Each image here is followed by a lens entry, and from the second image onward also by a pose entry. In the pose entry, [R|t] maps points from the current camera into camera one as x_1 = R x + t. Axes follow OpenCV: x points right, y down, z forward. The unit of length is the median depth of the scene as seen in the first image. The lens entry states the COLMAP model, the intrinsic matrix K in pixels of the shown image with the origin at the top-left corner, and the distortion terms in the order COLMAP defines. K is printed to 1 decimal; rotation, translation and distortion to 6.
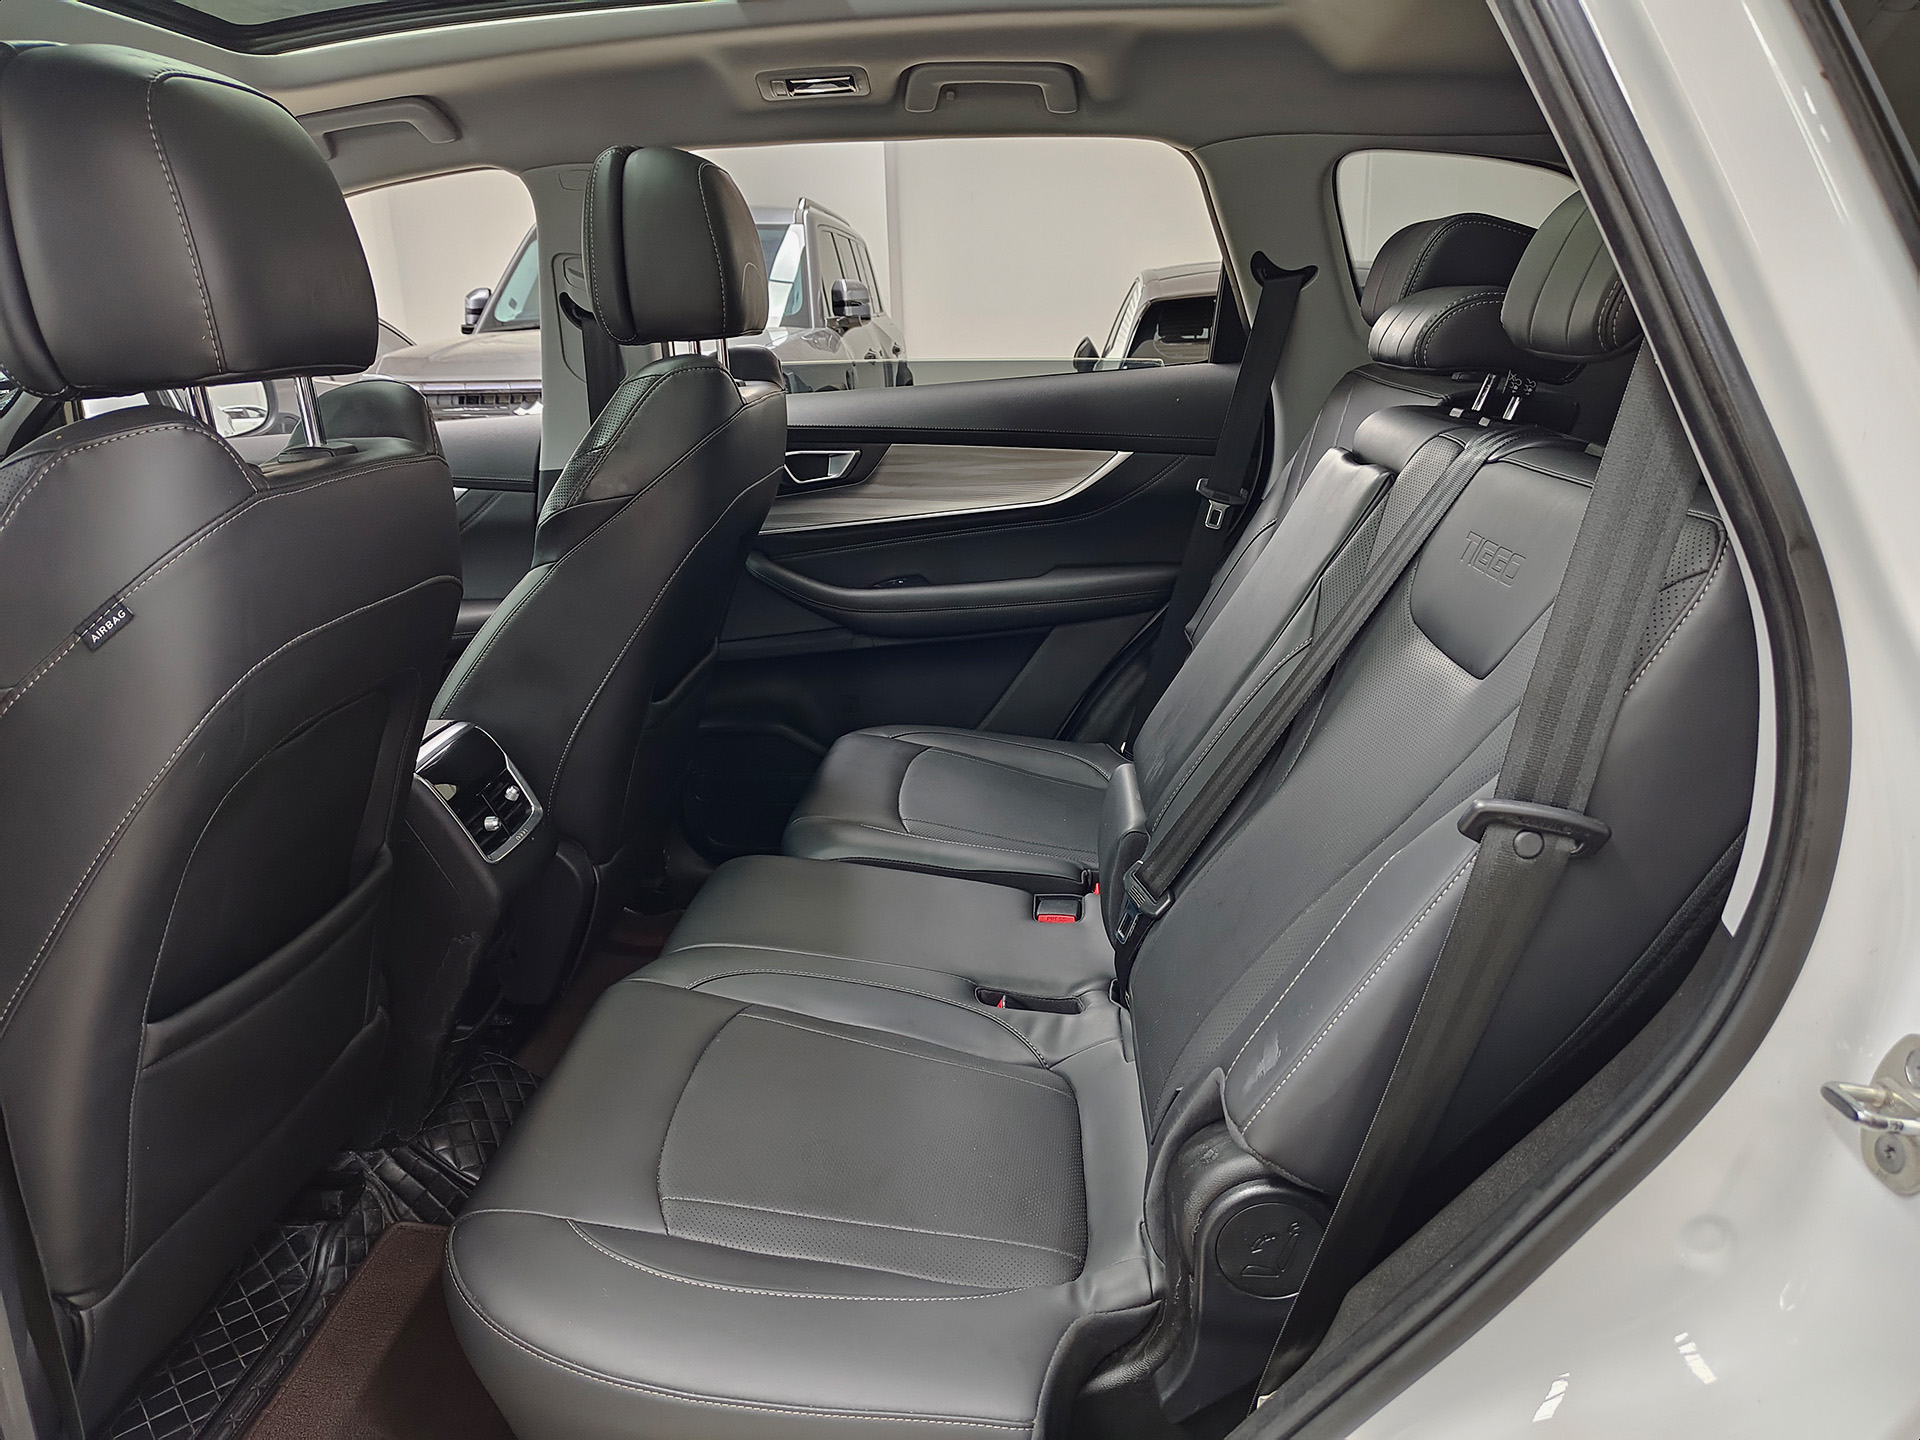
lens RADIAL K [[1364.9, 0, 955.3], [0, 1364.9, 711.3], [0, 0, 1]] dist [0.011224, -0.018723]
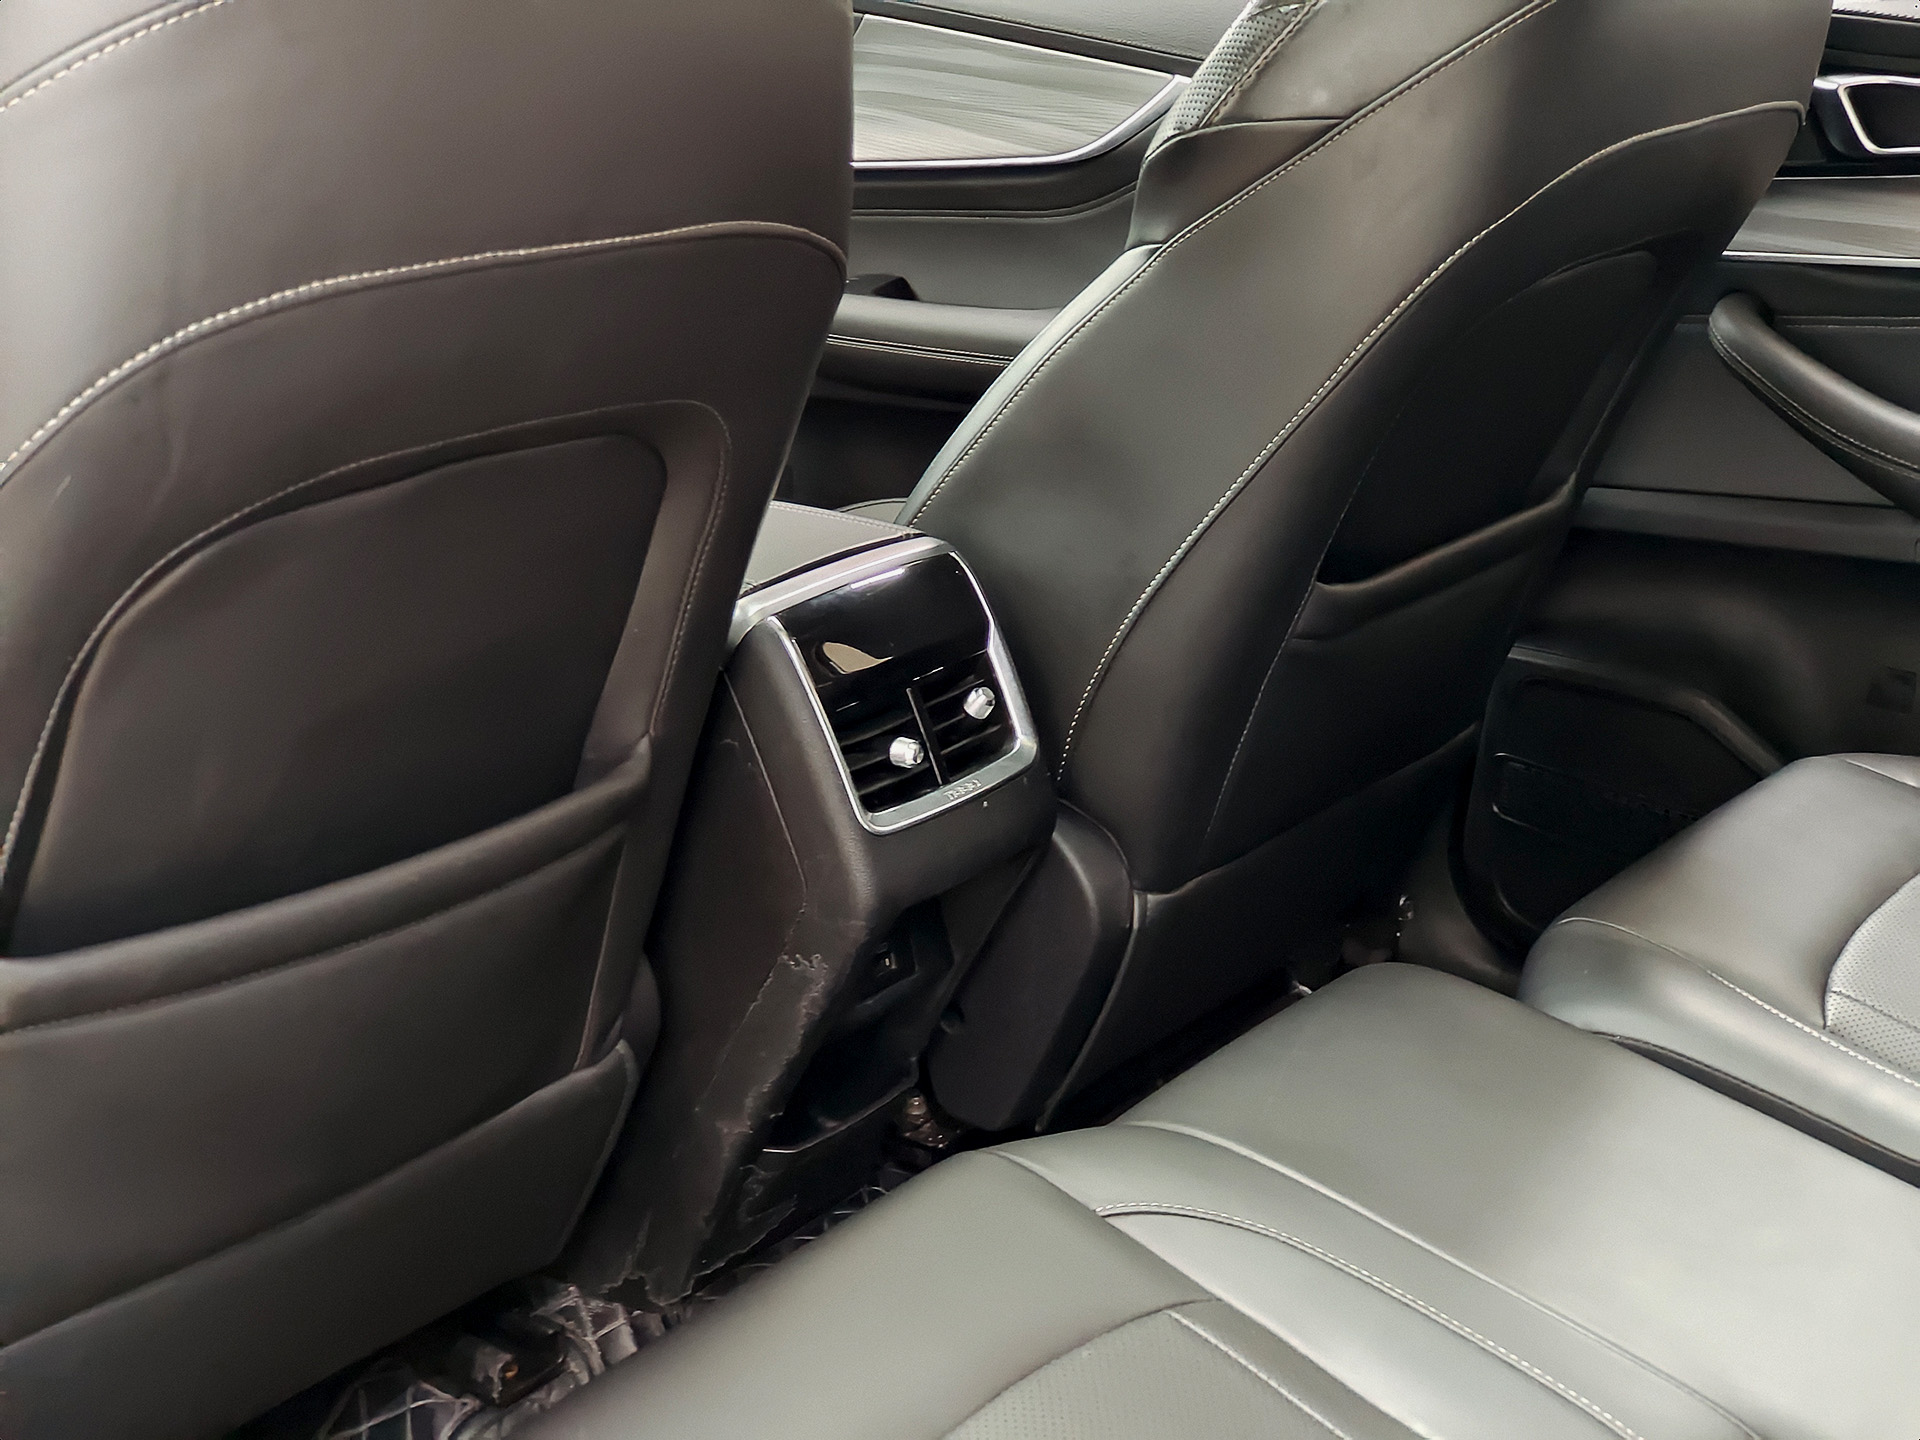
lens RADIAL K [[2650.3, 0, 960.5], [0, 2650.3, 729.9], [0, 0, 1]] dist [0.108817, 0.000000]
pose [[0.832257, 0.243634, -0.497987, 0.142574], [-0.214978, 0.969803, 0.115185, -0.037972], [0.511012, 0.011193, 0.859501, 0.186423]]
